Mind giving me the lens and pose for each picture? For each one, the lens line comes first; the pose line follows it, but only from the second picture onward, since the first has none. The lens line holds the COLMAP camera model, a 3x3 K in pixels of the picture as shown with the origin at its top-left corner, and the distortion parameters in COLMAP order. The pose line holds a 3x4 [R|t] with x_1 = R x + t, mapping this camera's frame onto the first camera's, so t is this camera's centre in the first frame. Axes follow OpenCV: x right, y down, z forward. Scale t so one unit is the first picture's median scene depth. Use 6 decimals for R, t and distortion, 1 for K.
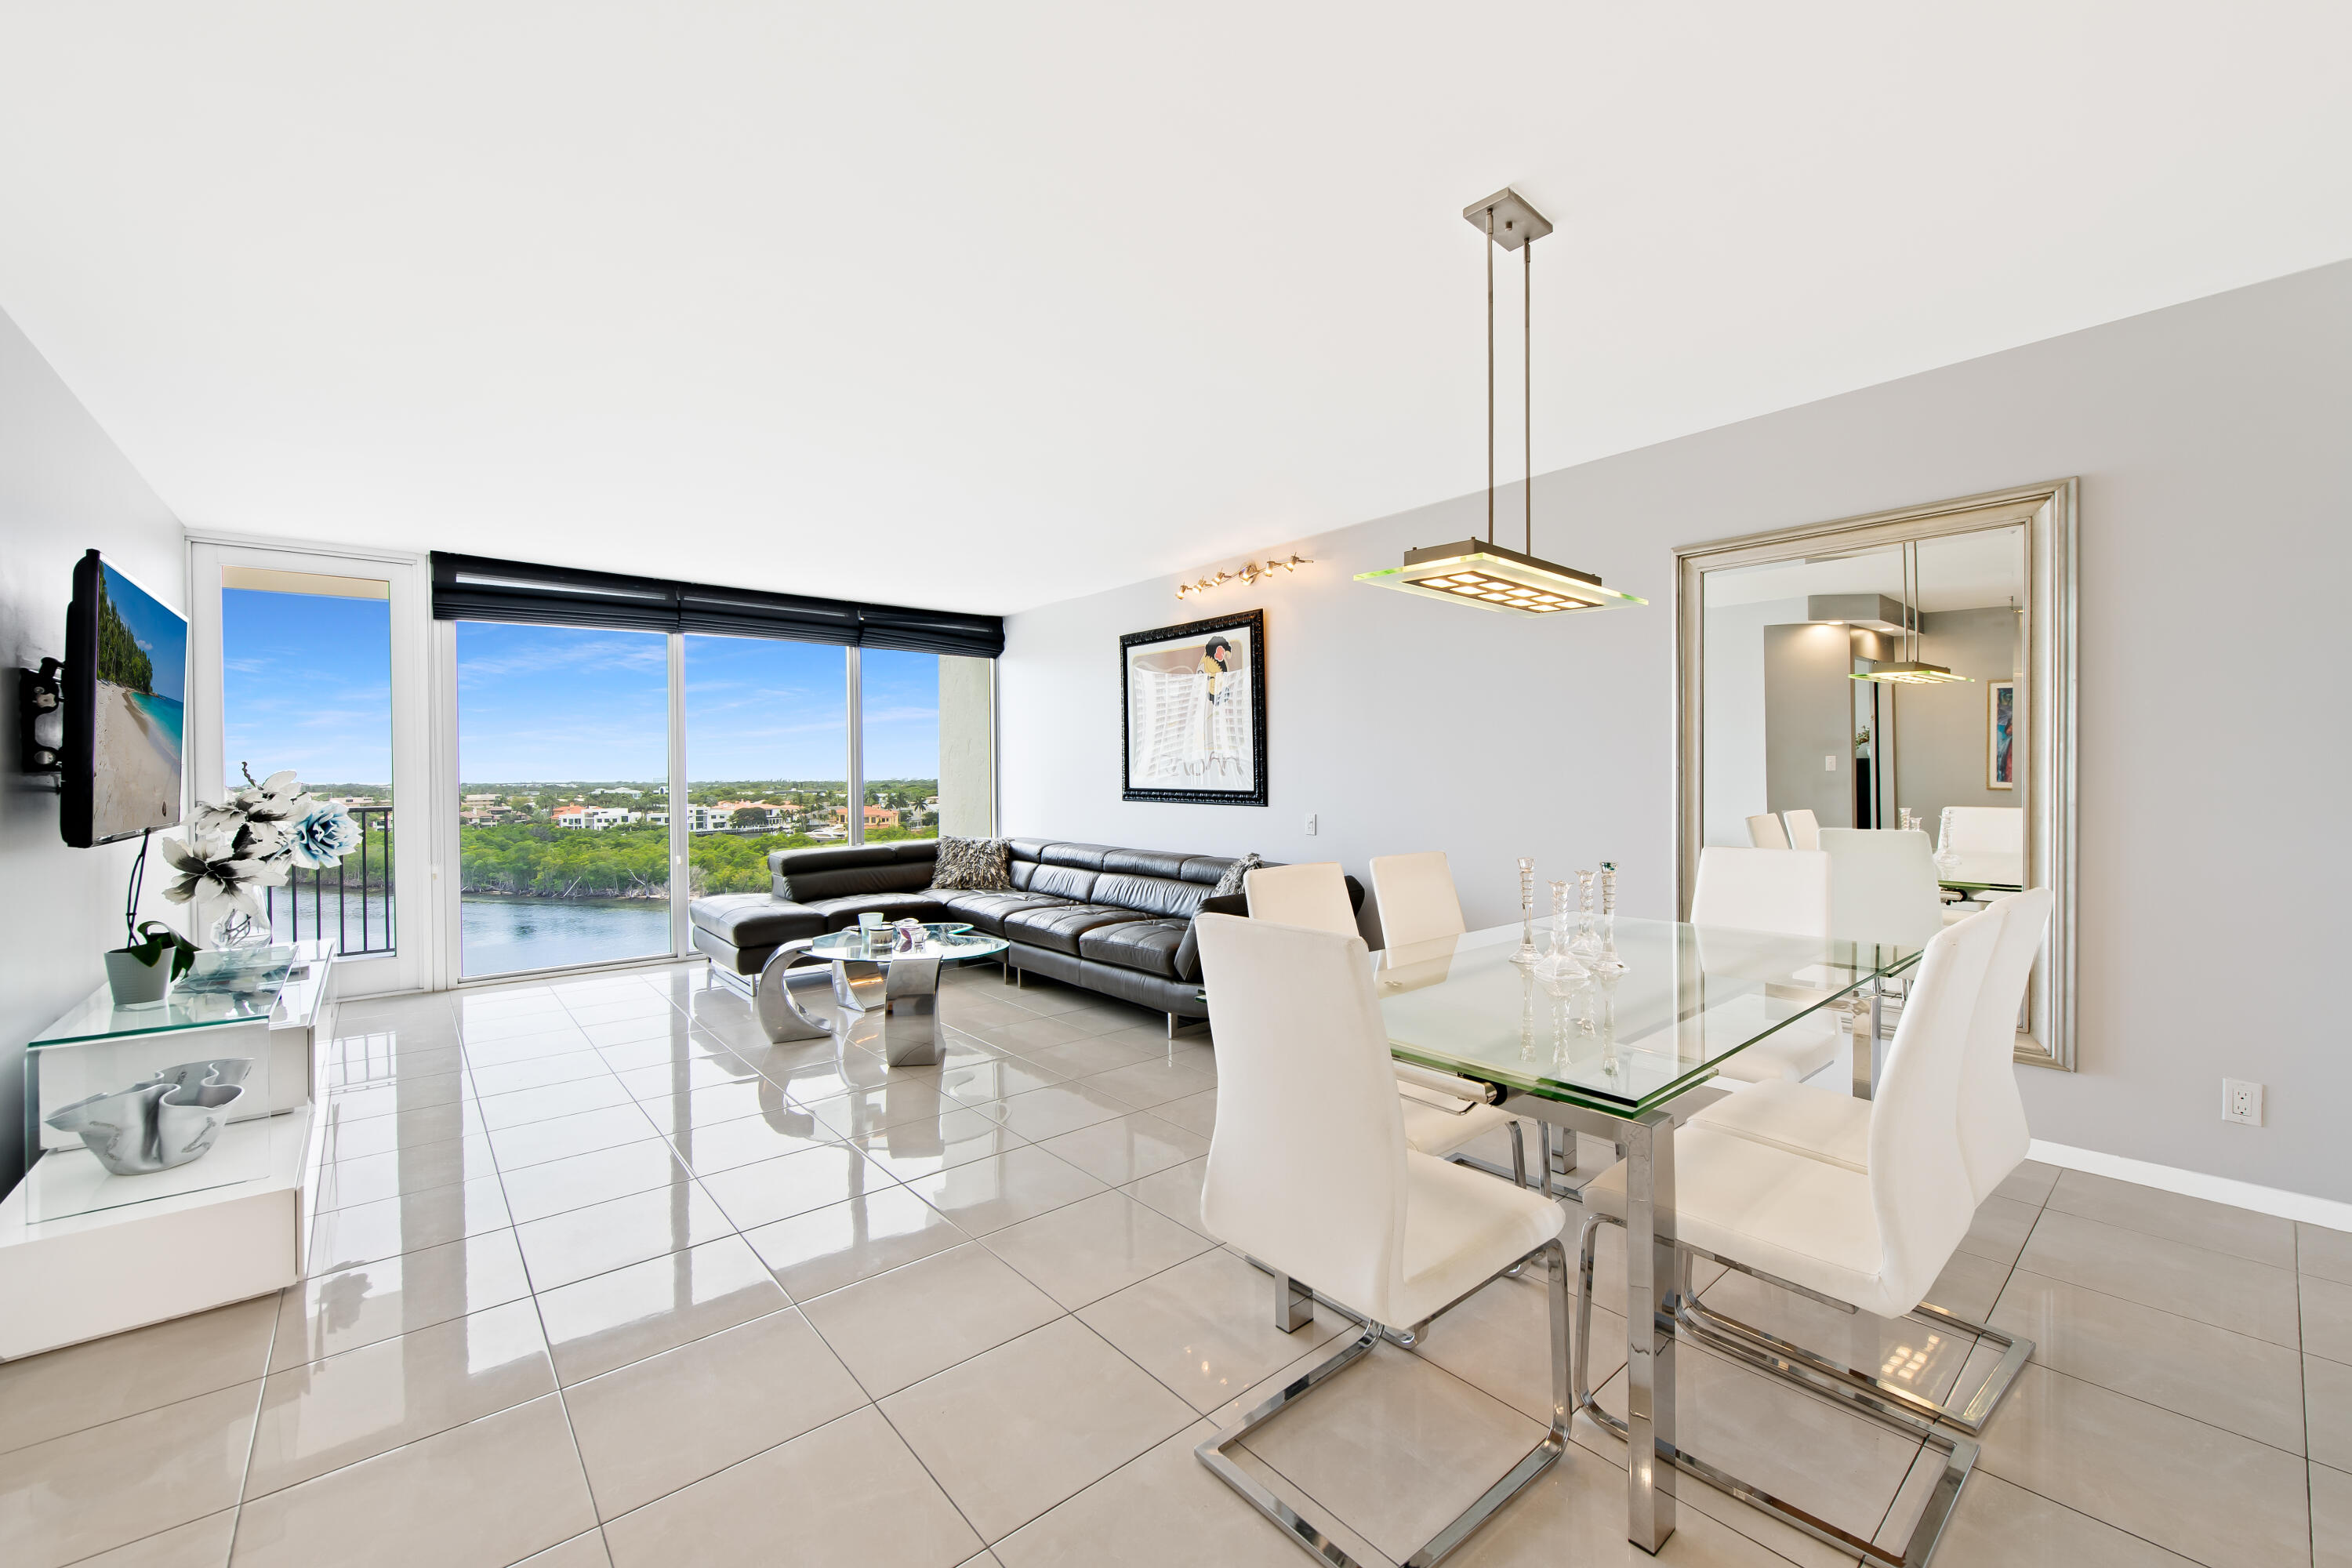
lens RADIAL K [[928.8, 0, 1193.1], [0, 928.8, 781.4], [0, 0, 1]] dist [-0.001413, -0.002493]
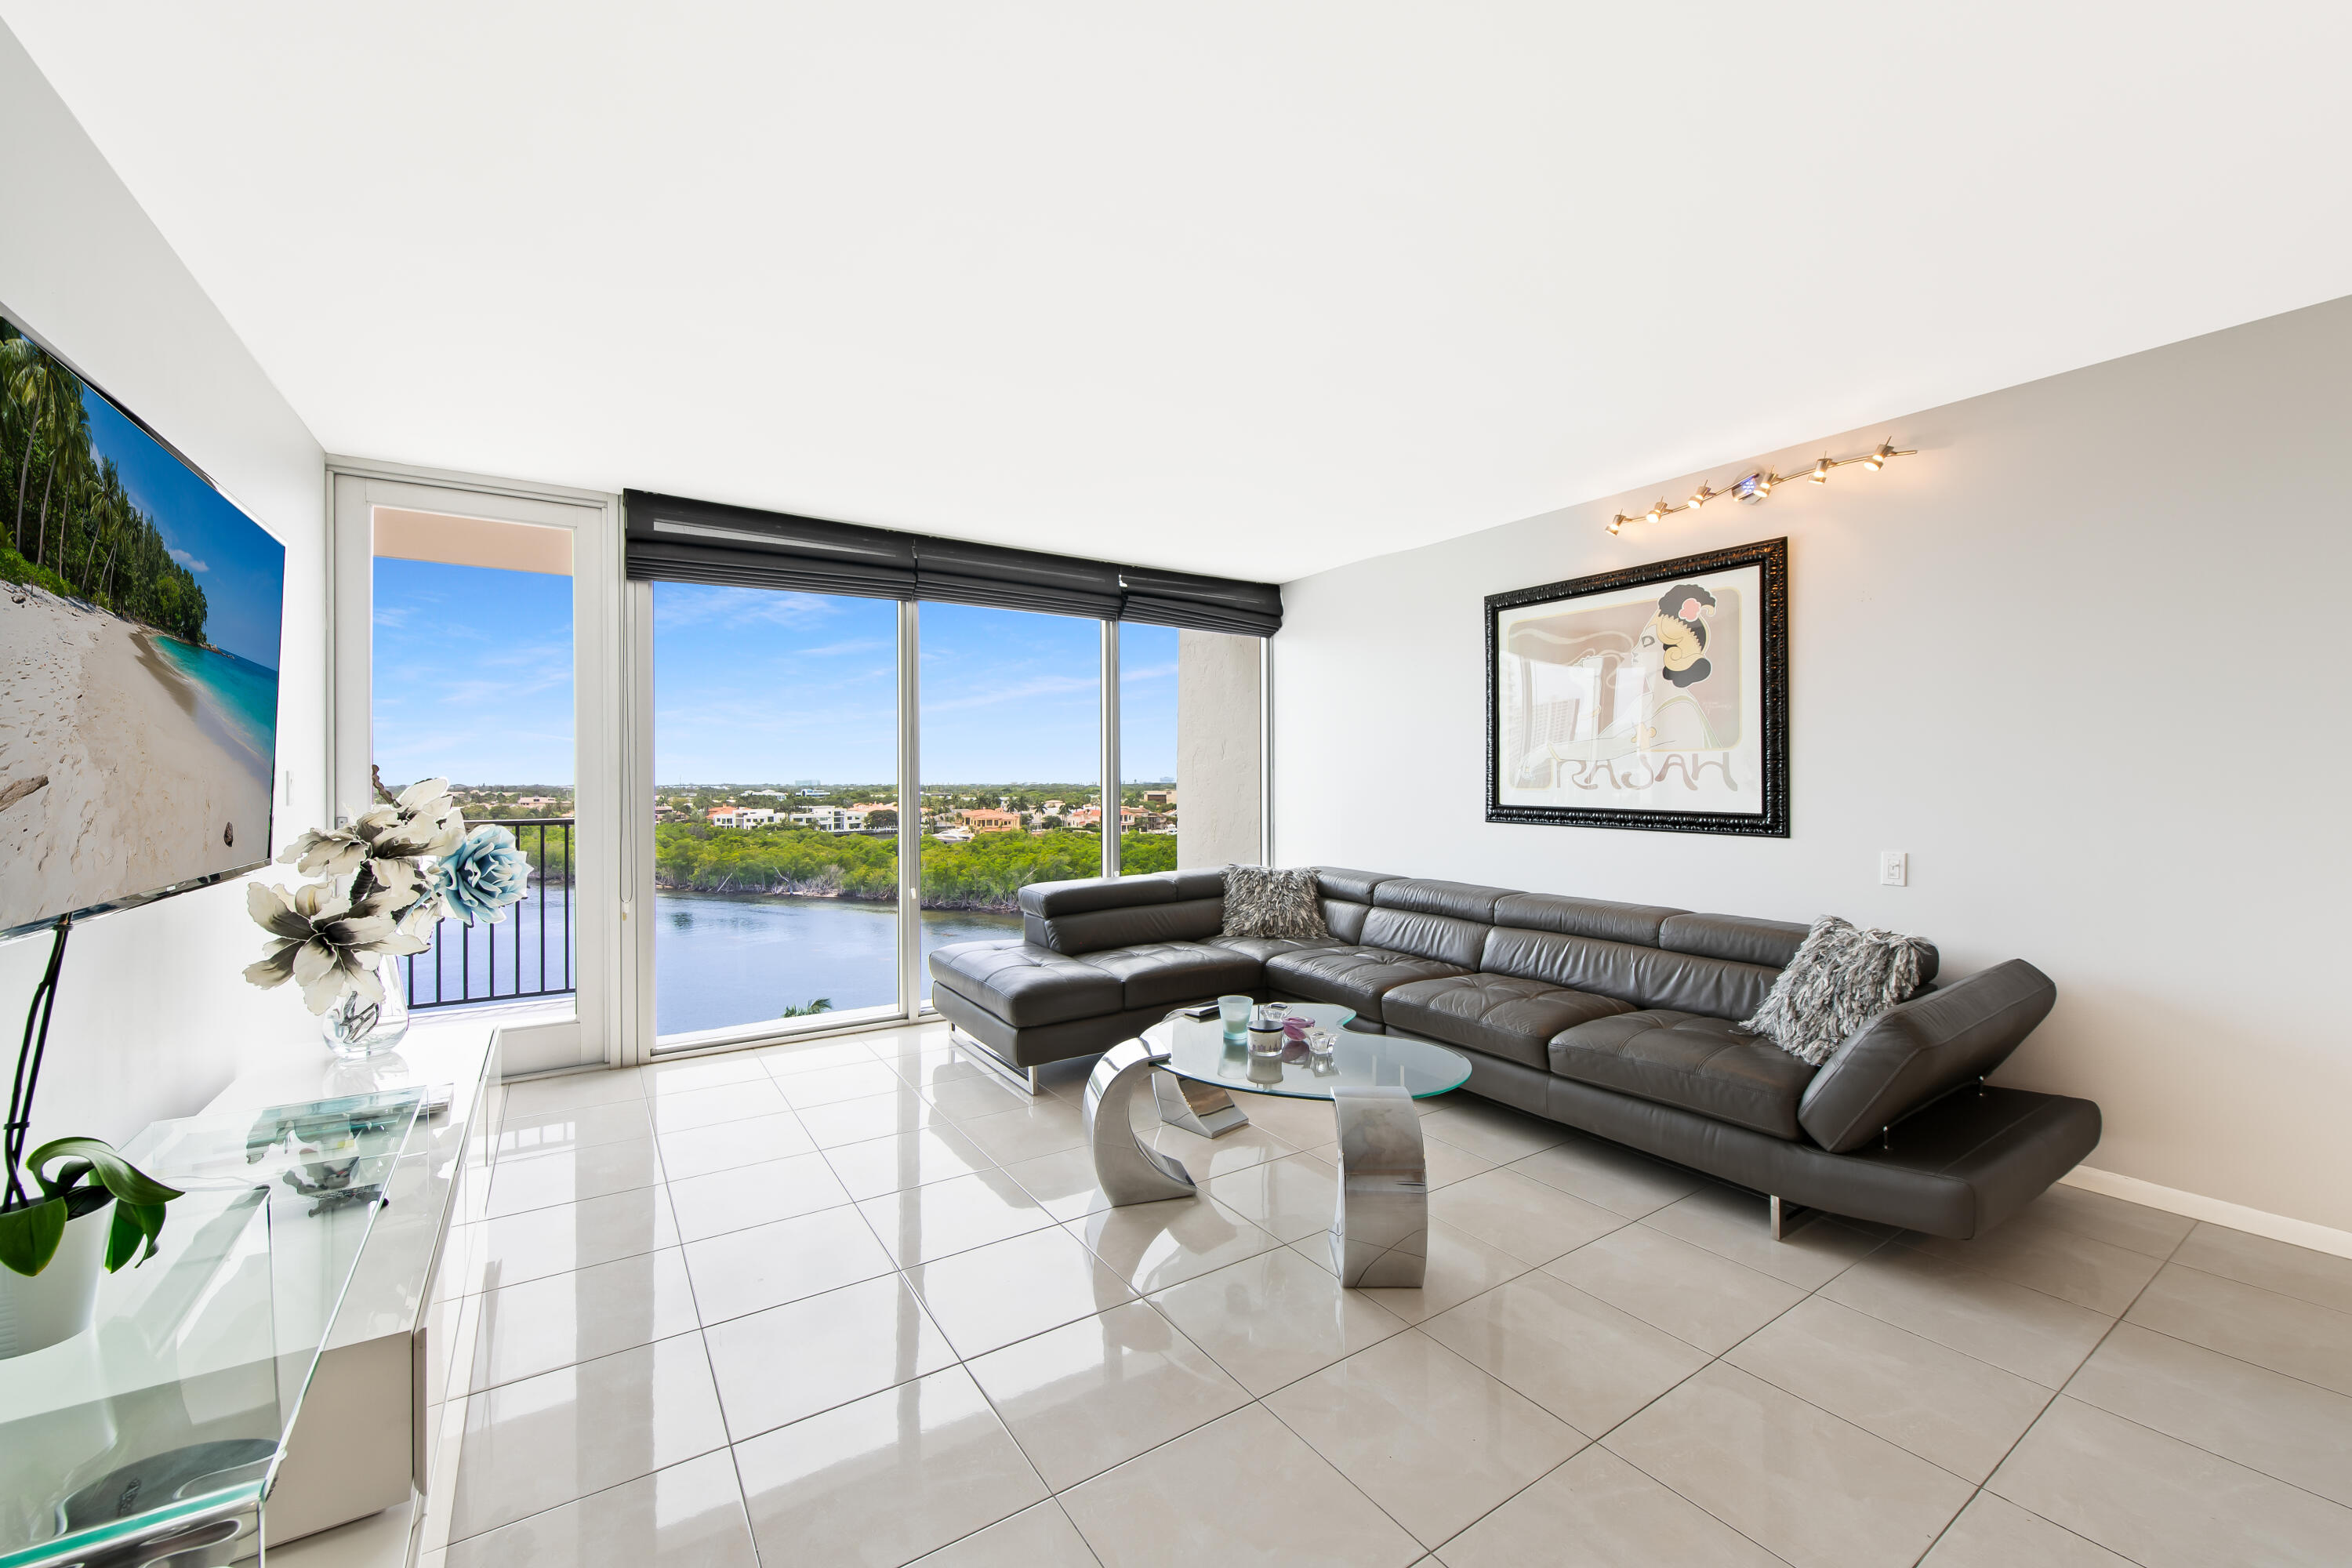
lens RADIAL K [[928.8, 0, 1193.1], [0, 928.8, 781.4], [0, 0, 1]] dist [-0.001413, -0.002493]
pose [[0.992419, 0.005525, -0.122779, -0.256282], [-0.006282, 0.999964, -0.005783, -0.006649], [0.122743, 0.006510, 0.992417, 0.293662]]
